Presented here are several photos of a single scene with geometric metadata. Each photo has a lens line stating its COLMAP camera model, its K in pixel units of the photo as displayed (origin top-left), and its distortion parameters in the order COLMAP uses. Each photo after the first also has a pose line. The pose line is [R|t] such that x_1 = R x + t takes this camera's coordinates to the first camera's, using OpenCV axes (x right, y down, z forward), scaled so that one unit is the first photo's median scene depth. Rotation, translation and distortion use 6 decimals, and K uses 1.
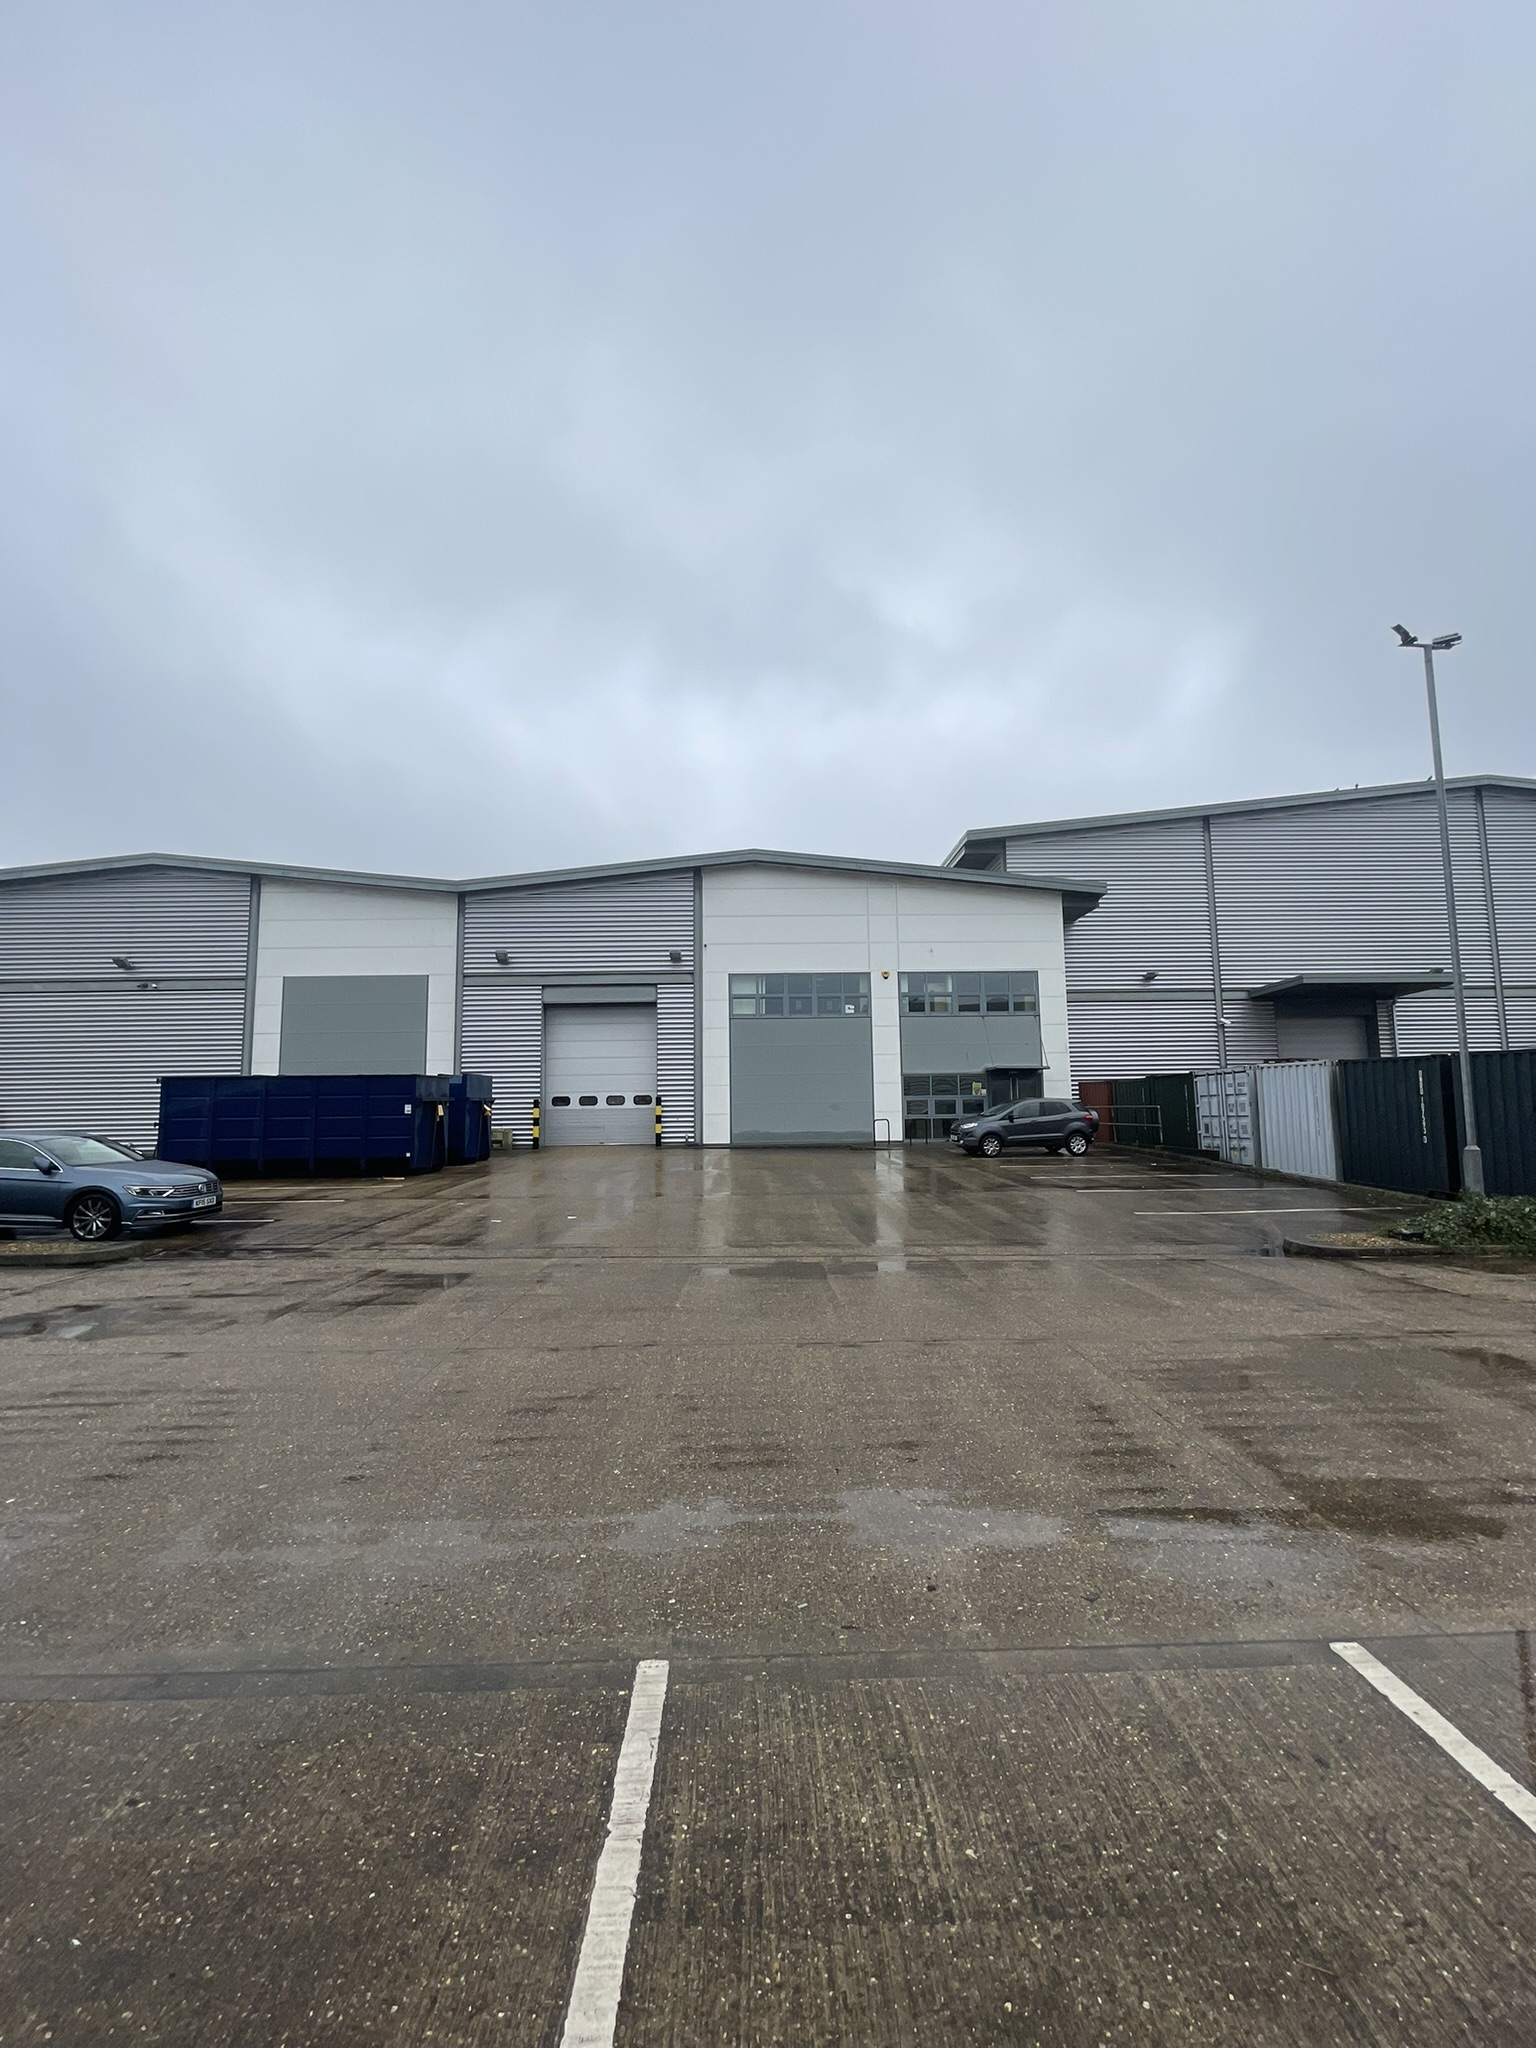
lens RADIAL K [[682.8, 0, 769.4], [0, 682.8, 1053.6], [0, 0, 1]] dist [-0.001241, -0.000005]
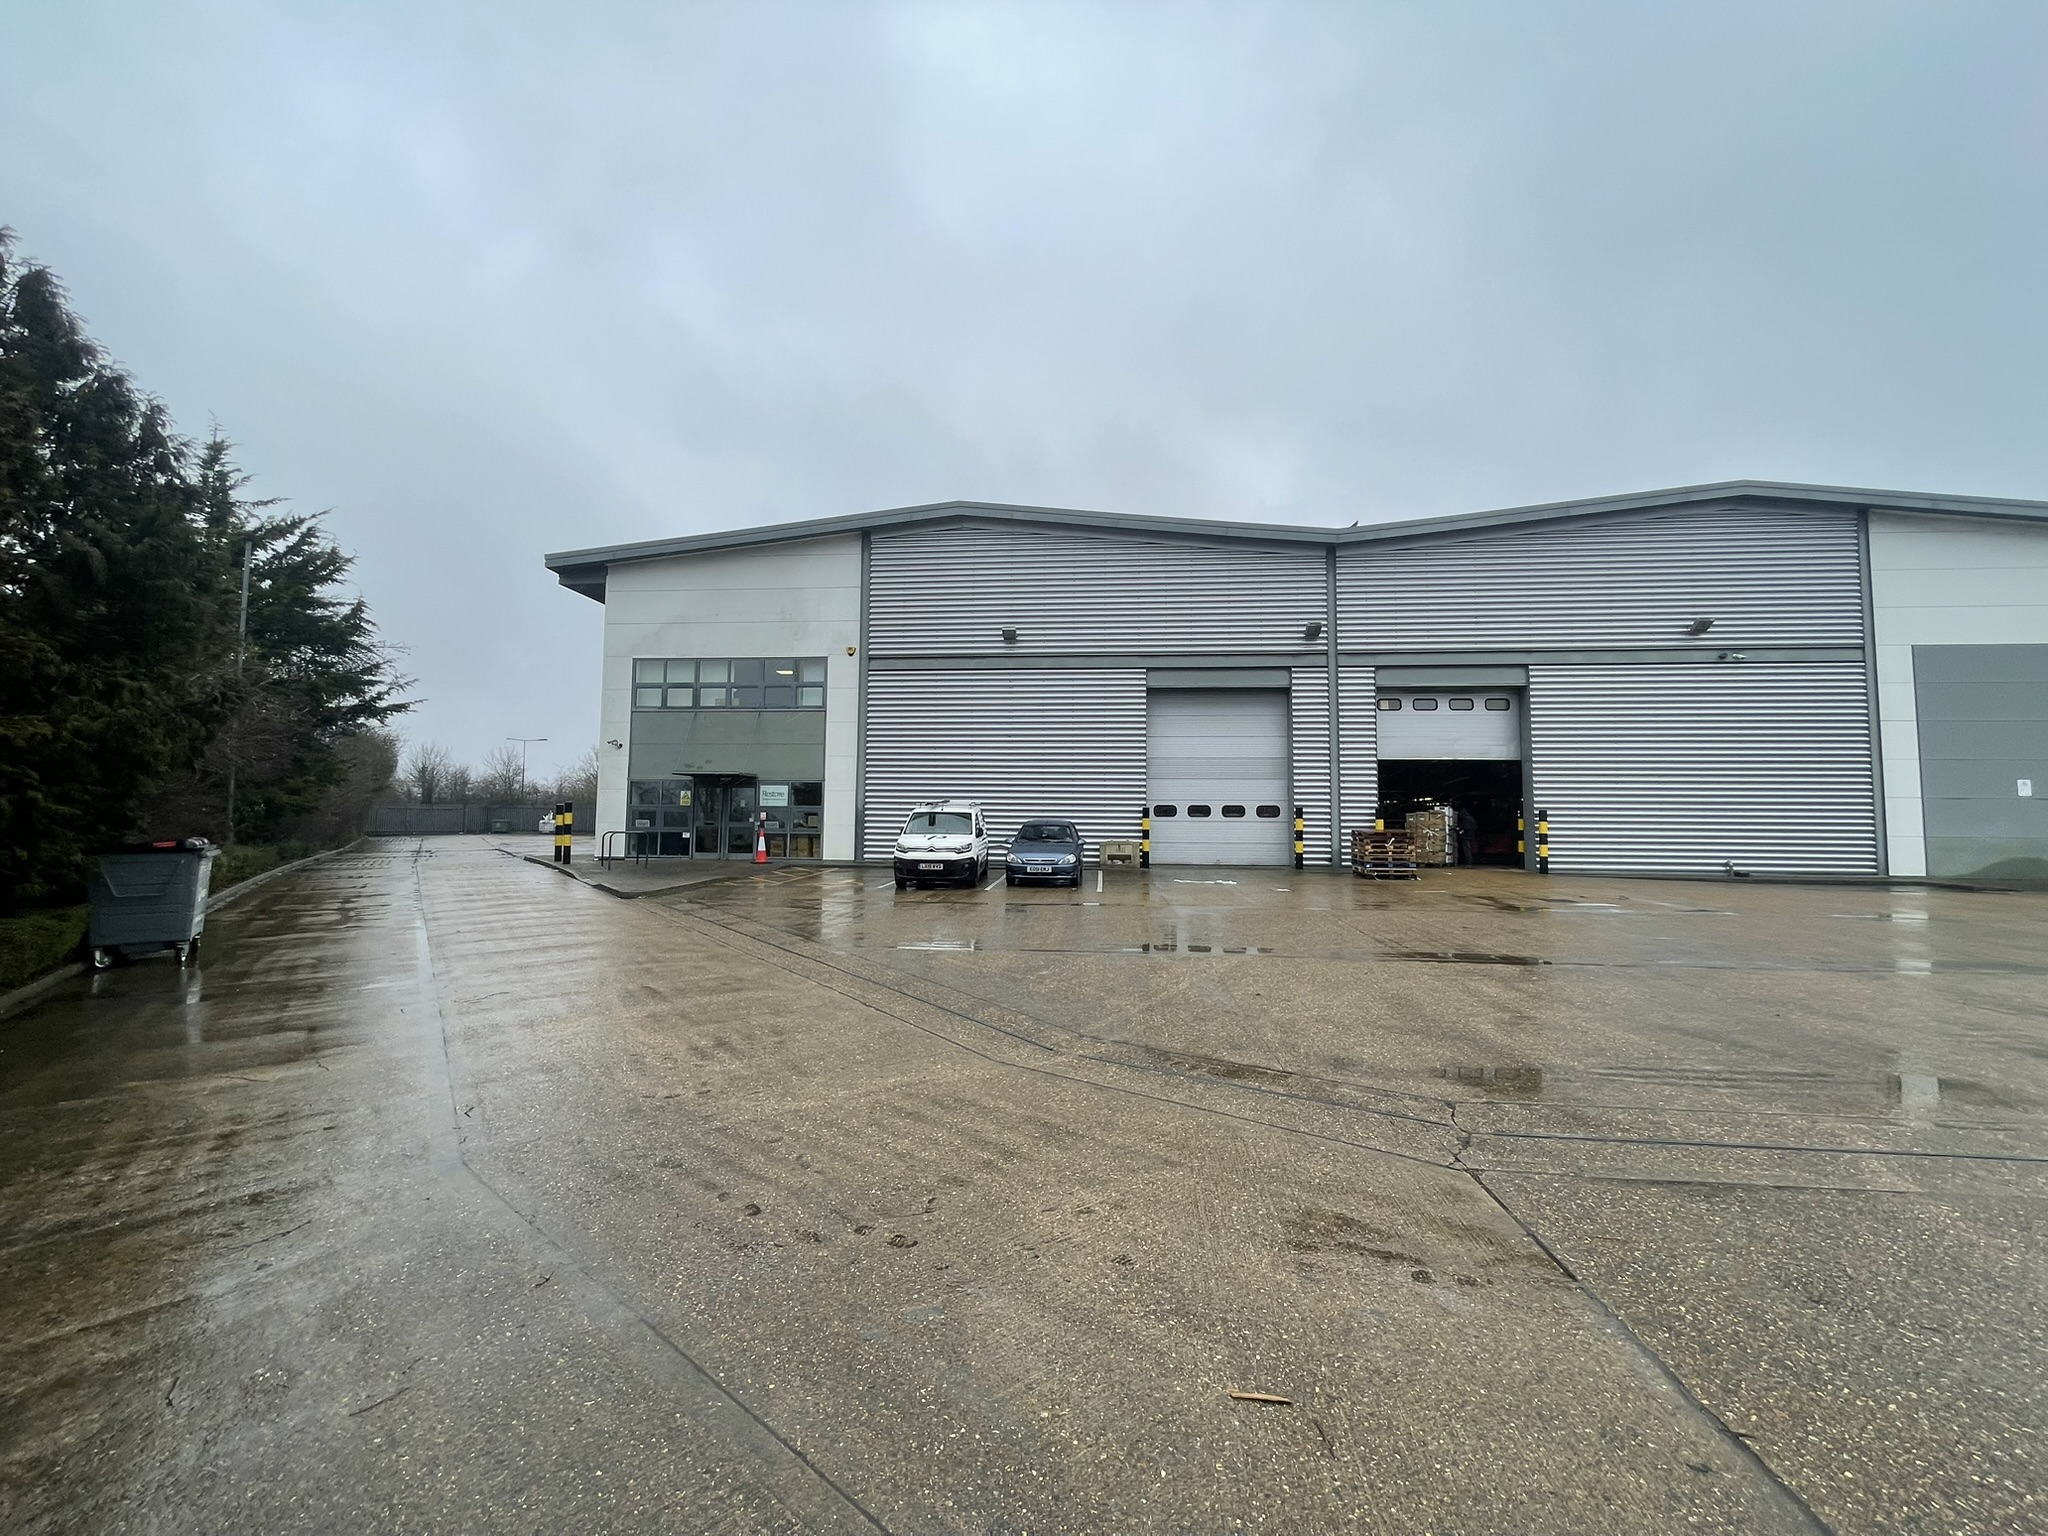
lens RADIAL K [[826.4, 0, 1023.9], [0, 826.4, 763.7], [0, 0, 1]] dist [-0.006052, 0.000489]
pose [[0.994617, 0.014933, -0.102539, -0.948920], [-0.013740, 0.999830, 0.012333, 0.010744], [0.102706, -0.010857, 0.994652, 0.011318]]
